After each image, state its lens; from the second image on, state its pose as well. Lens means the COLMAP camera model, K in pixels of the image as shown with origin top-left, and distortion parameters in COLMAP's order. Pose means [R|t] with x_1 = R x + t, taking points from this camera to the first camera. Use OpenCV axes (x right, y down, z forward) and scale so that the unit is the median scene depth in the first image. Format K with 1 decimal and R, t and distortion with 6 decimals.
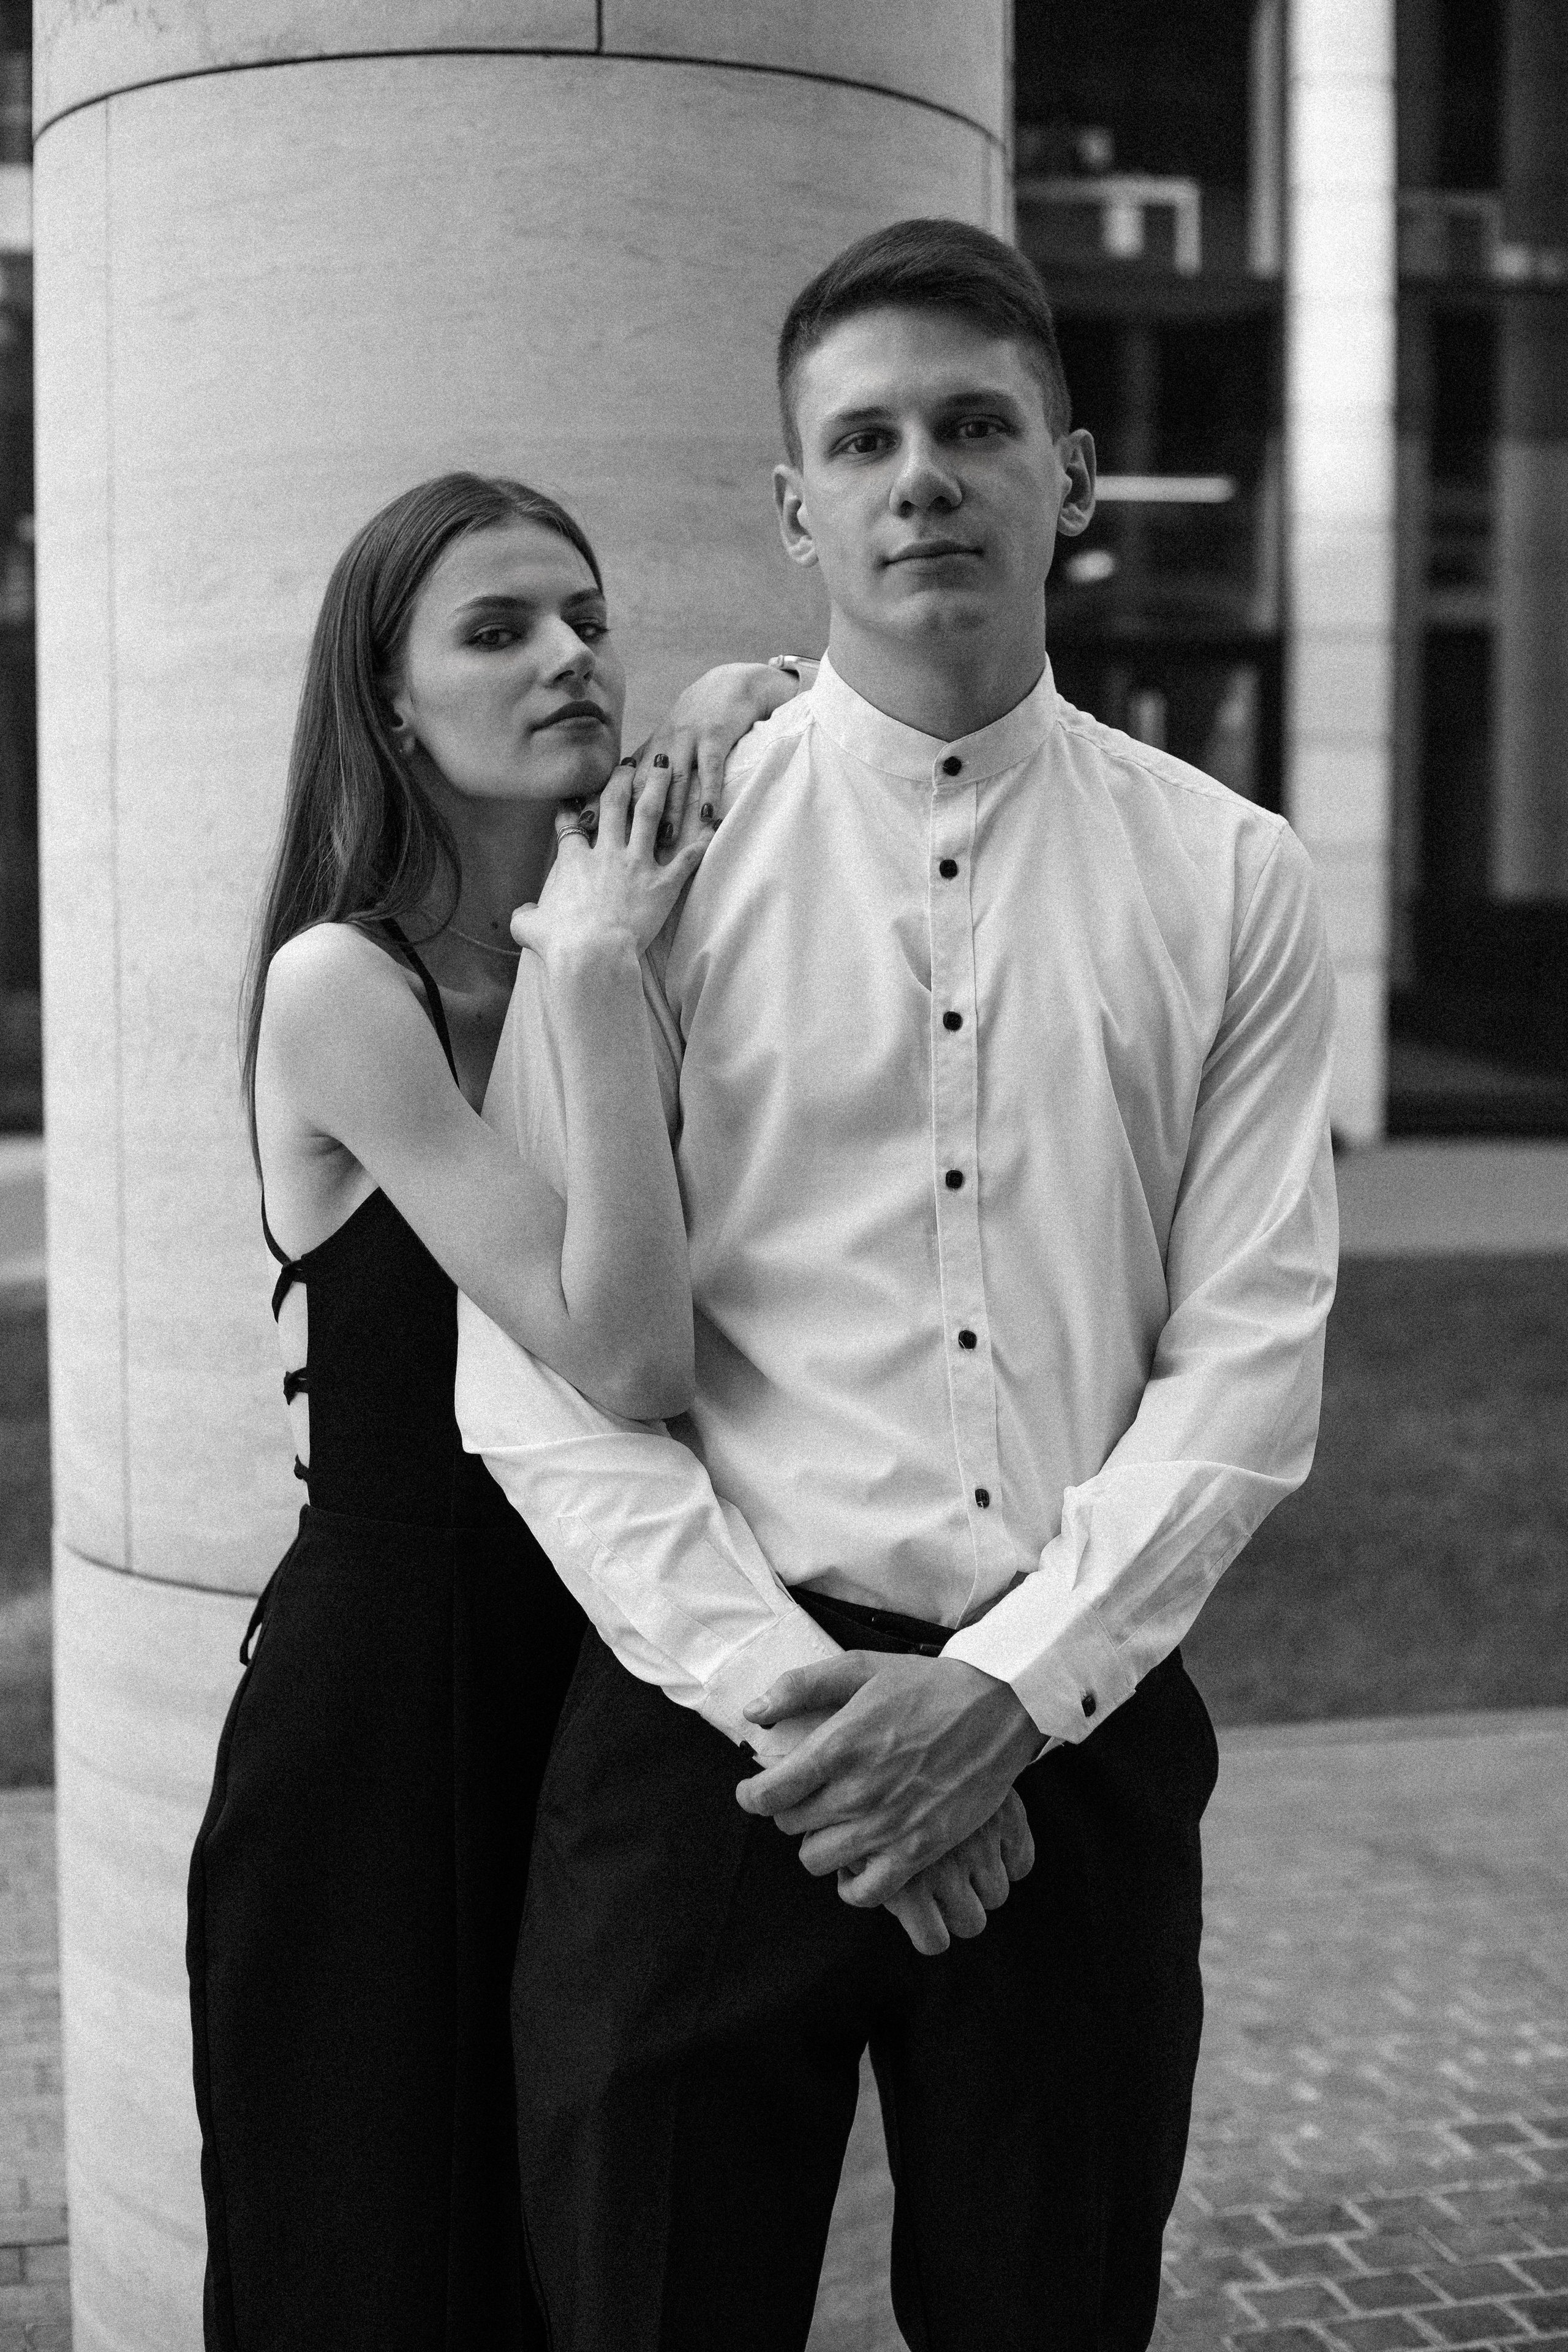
lens RADIAL K [[3500.3, 0, 784.0], [0, 3500.3, 1176.0], [0, 0, 1]] dist [-0.063320, -0.253904]
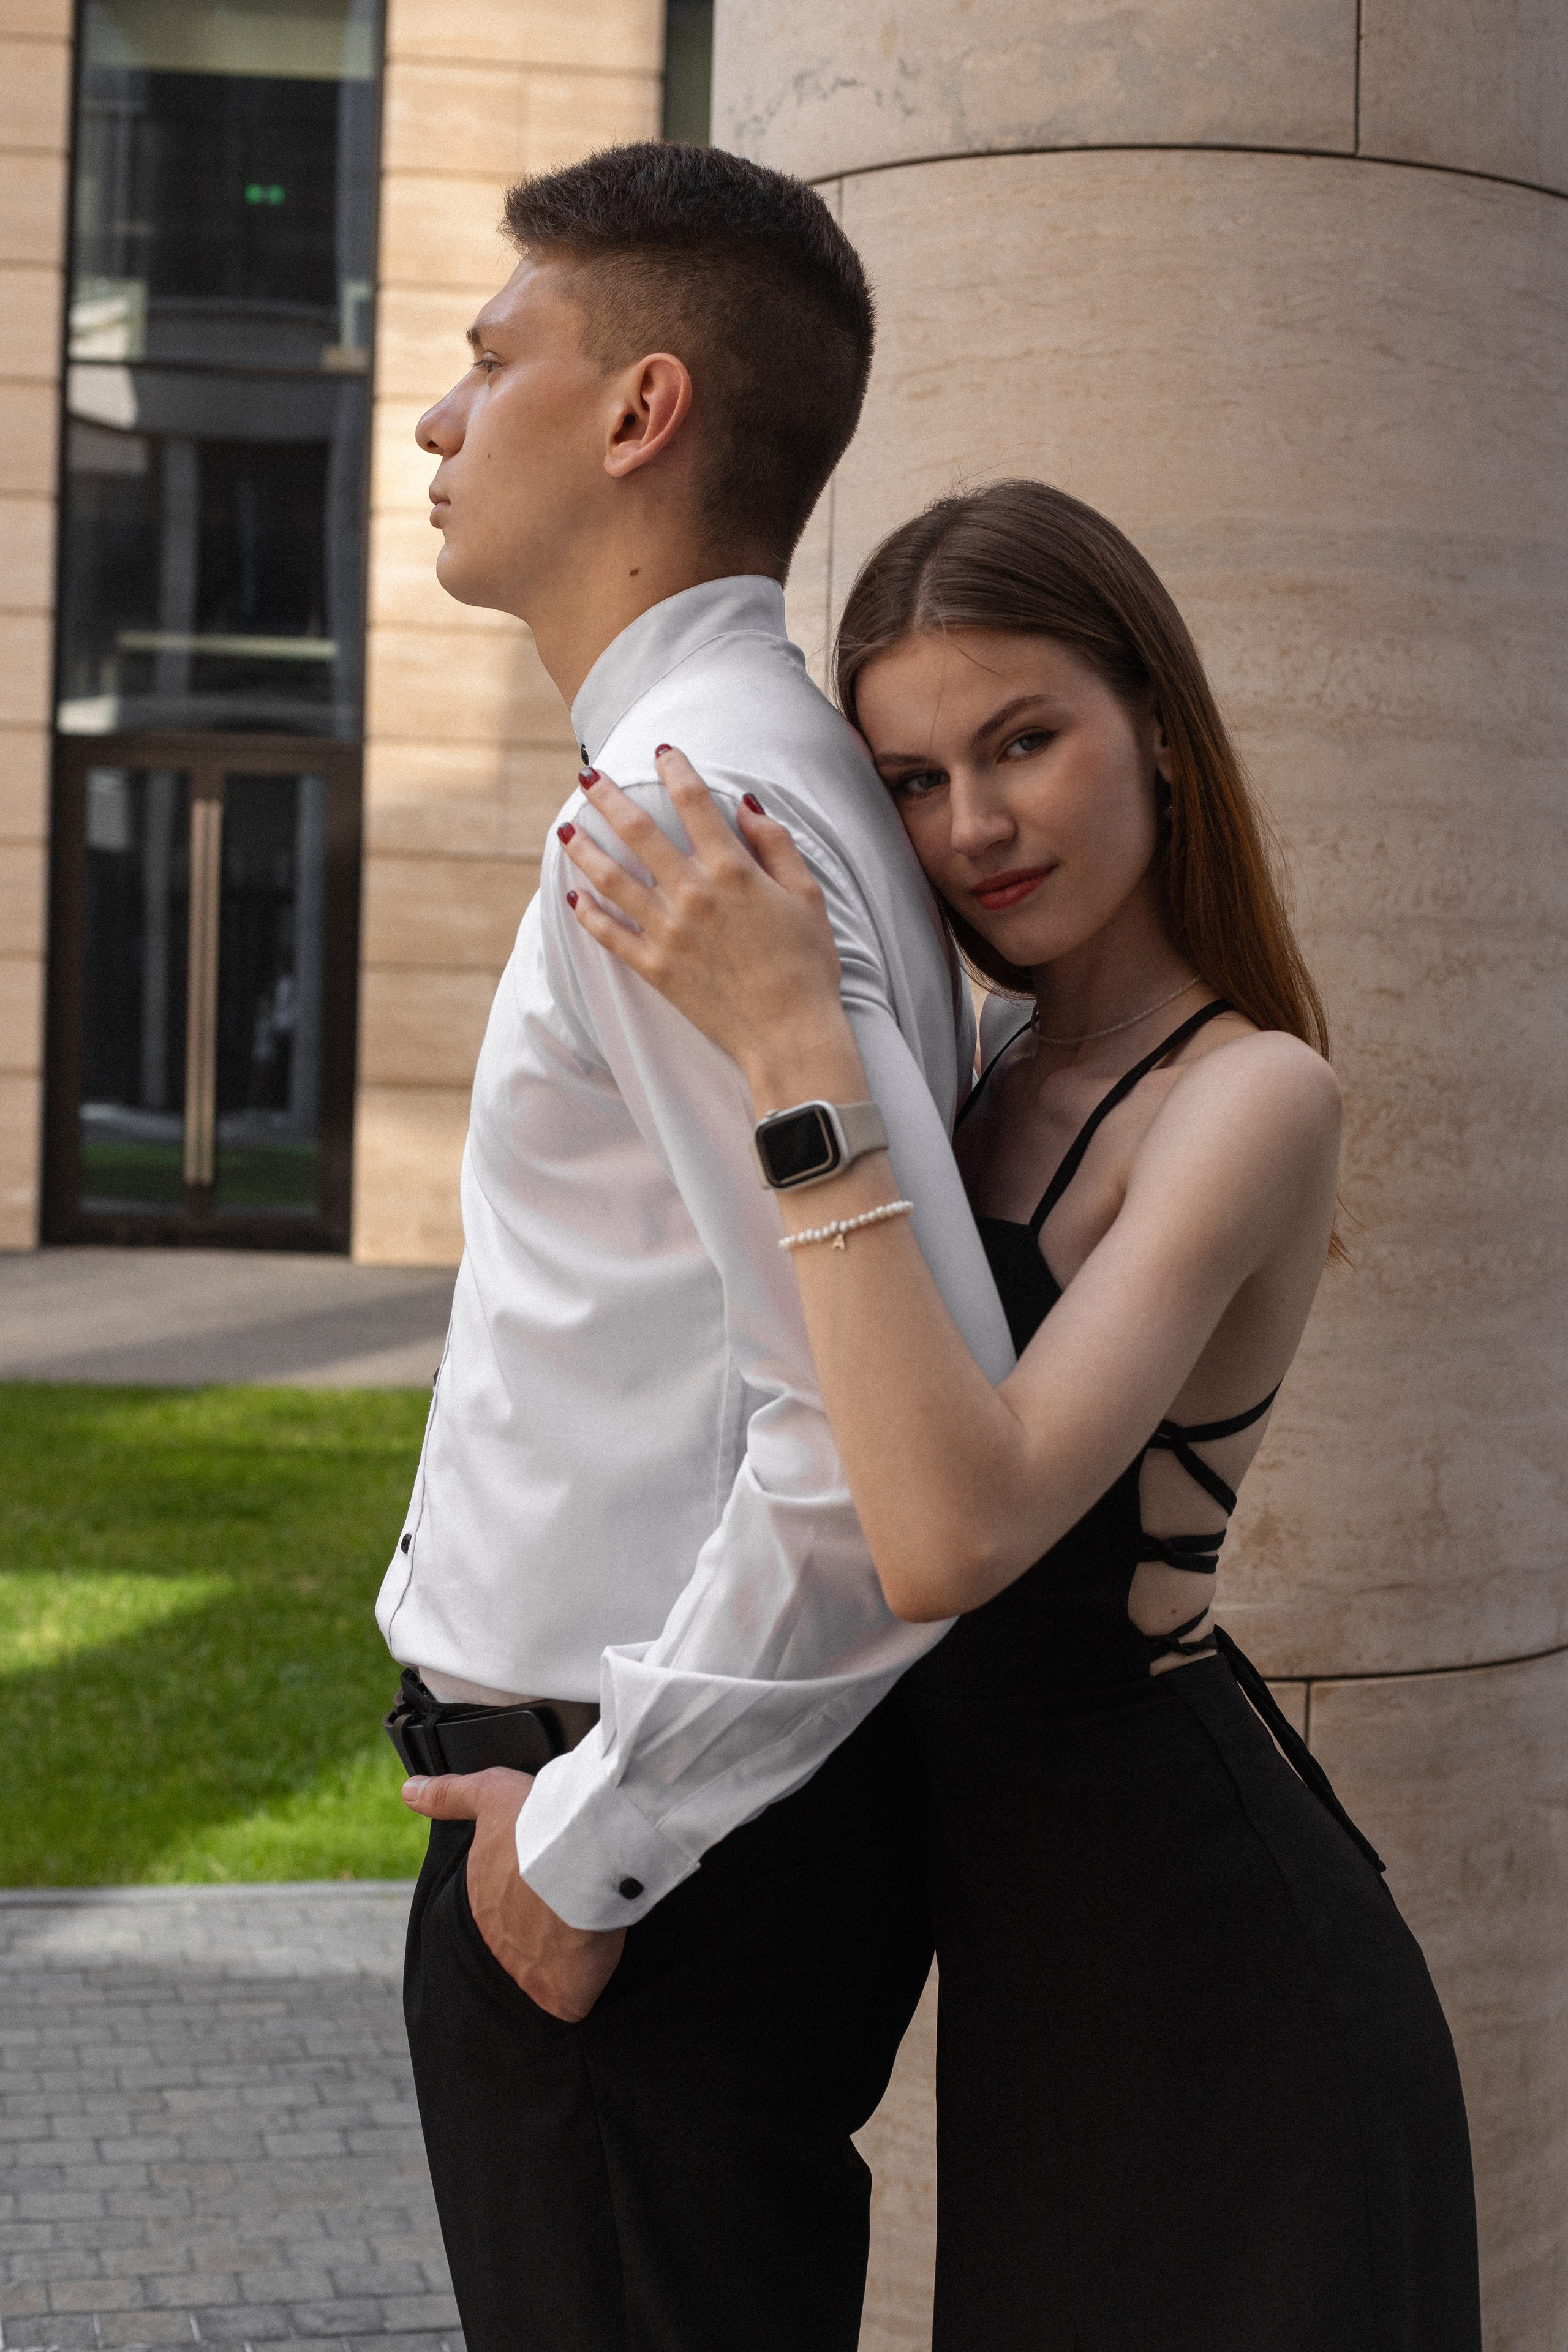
lens RADIAL K [[3500.3, 0, 784.0], [0, 3500.3, 1176.0], [0, 0, 1]] dist [-0.063320, -0.253904]
pose [[0.999444, 0.030103, 0.014333, -0.184231], [-0.029494, 0.998725, -0.040962, 0.019969], [-0.015548, 0.040517, 0.999058, -0.008090]]
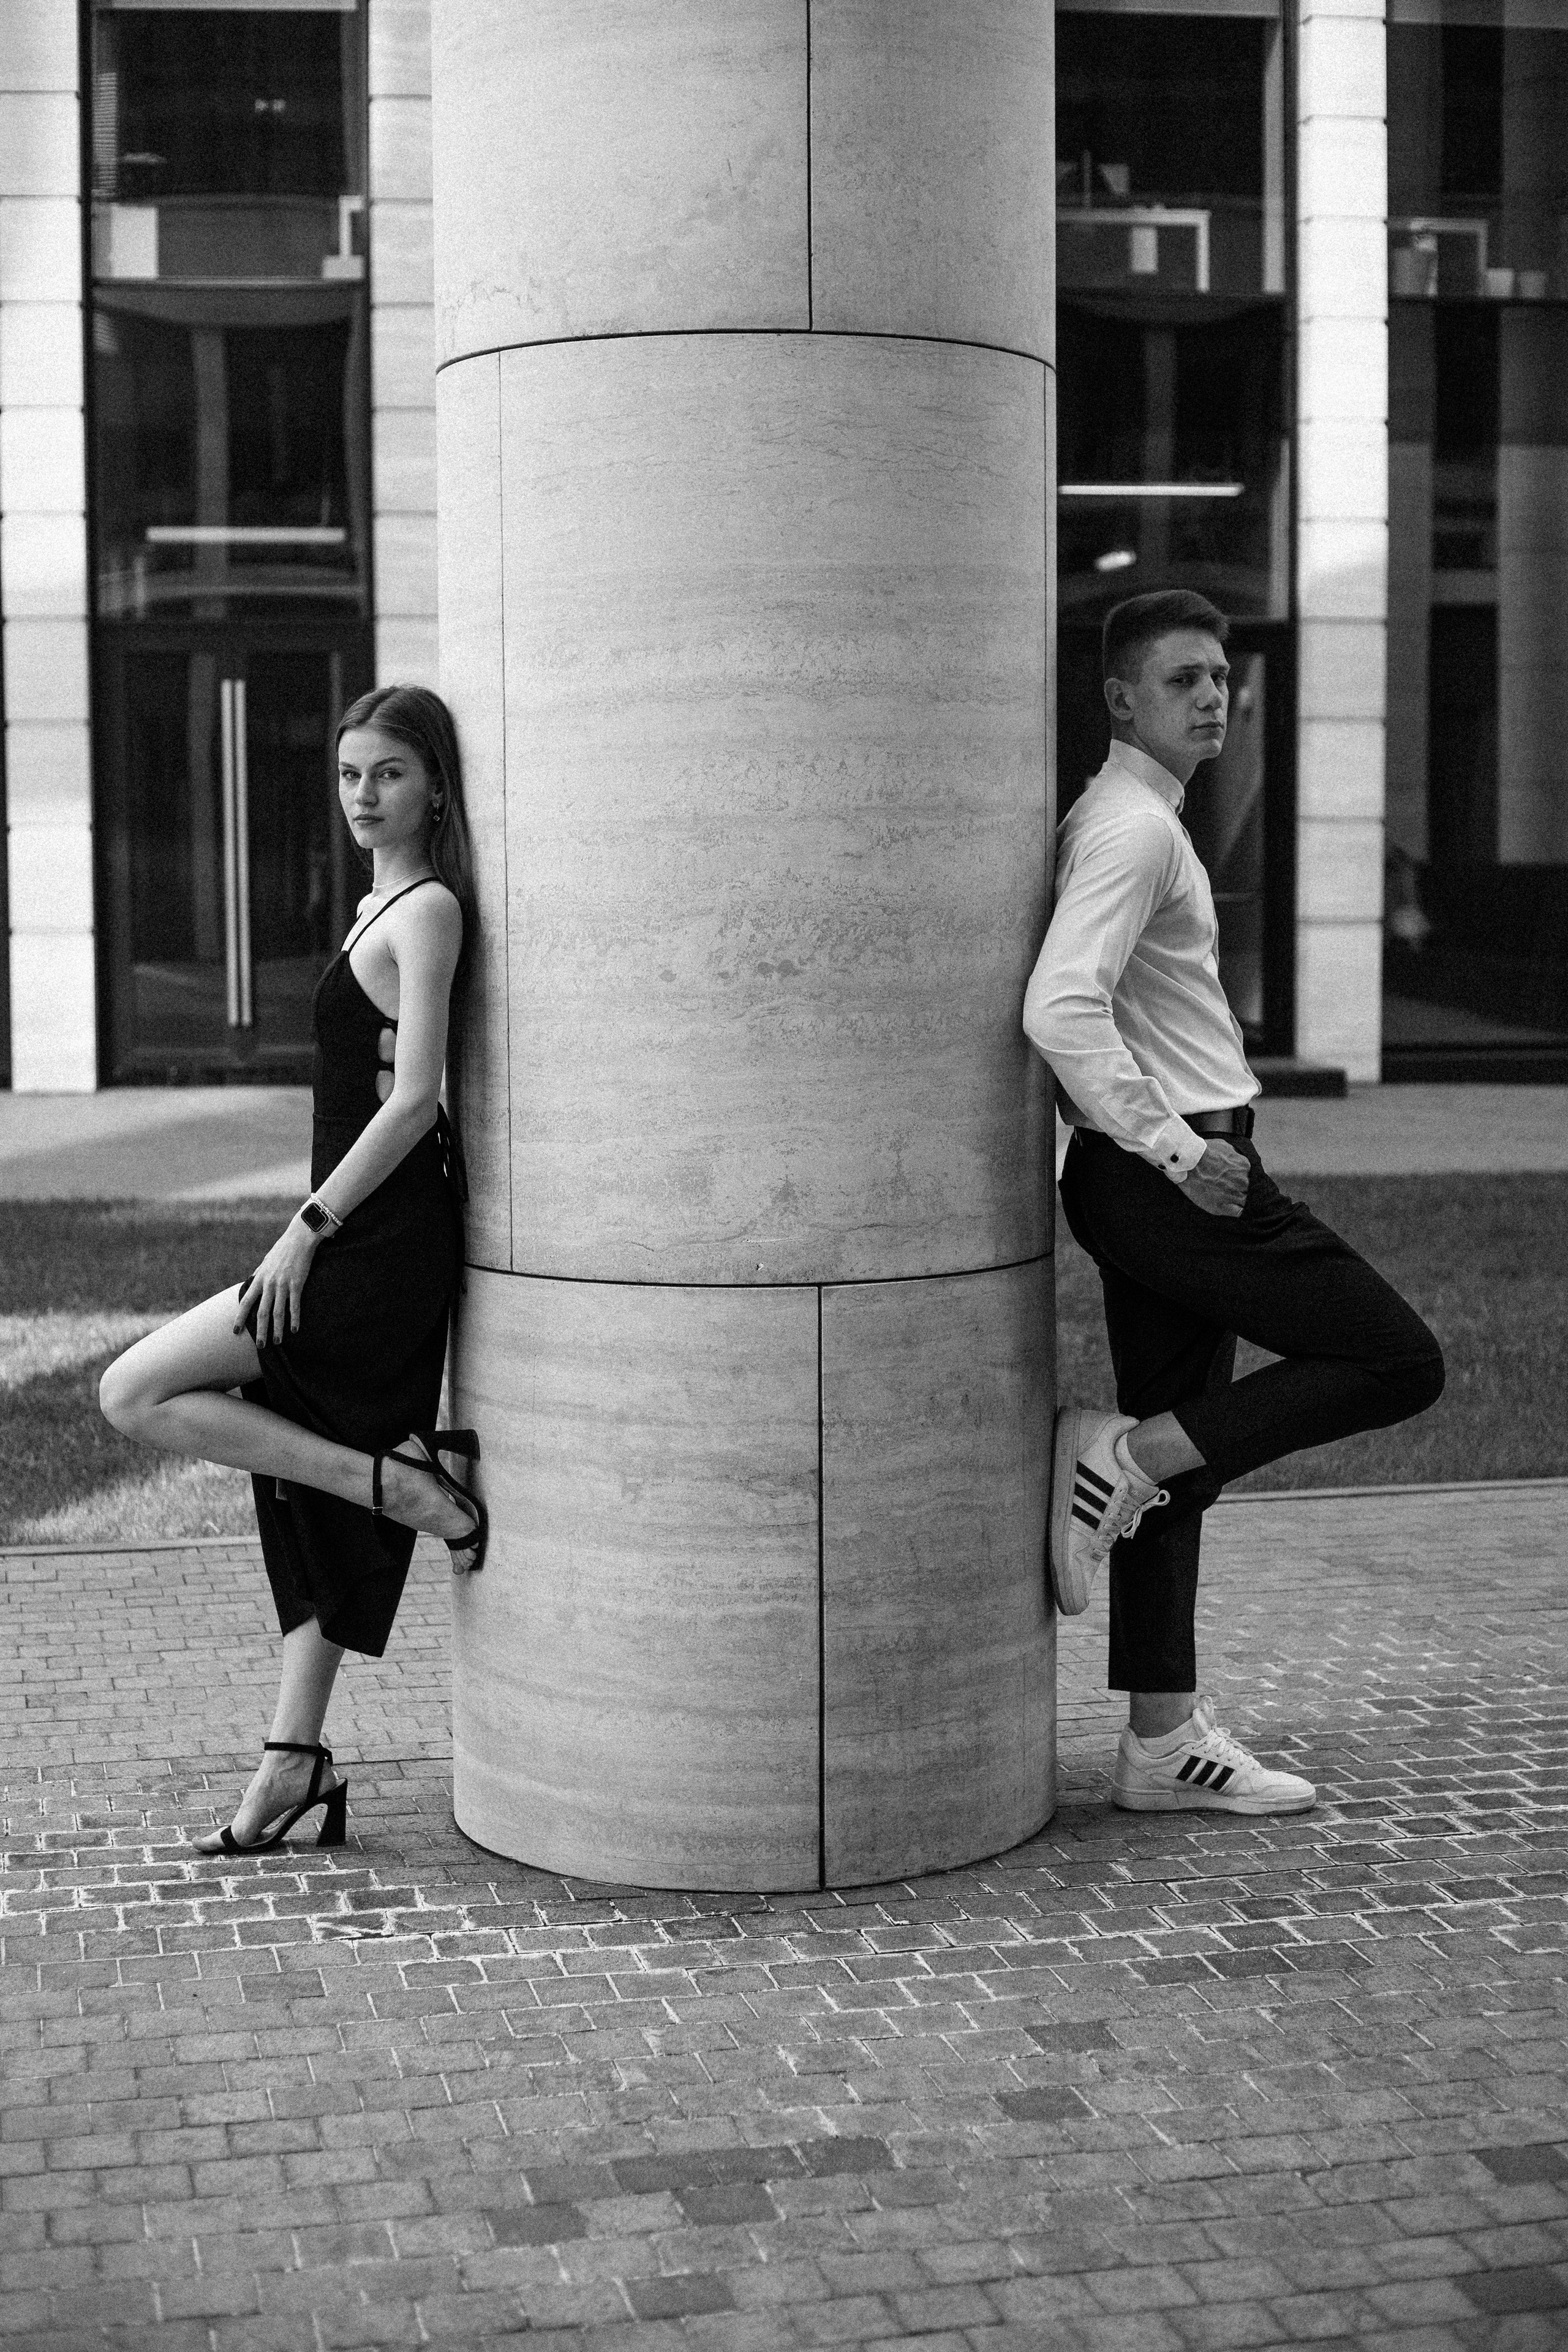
lens RADIAL K [[3500.3, 0, 784.0], [0, 3500.3, 1176.0], [0, 0, 1]] dist [-0.063320, -0.253904]
pose [[0.999953, -0.004737, -0.008438, -0.043469], [0.004804, 0.999957, 0.007920, 0.050282], [0.008400, -0.007961, 0.999933, -0.524955]]
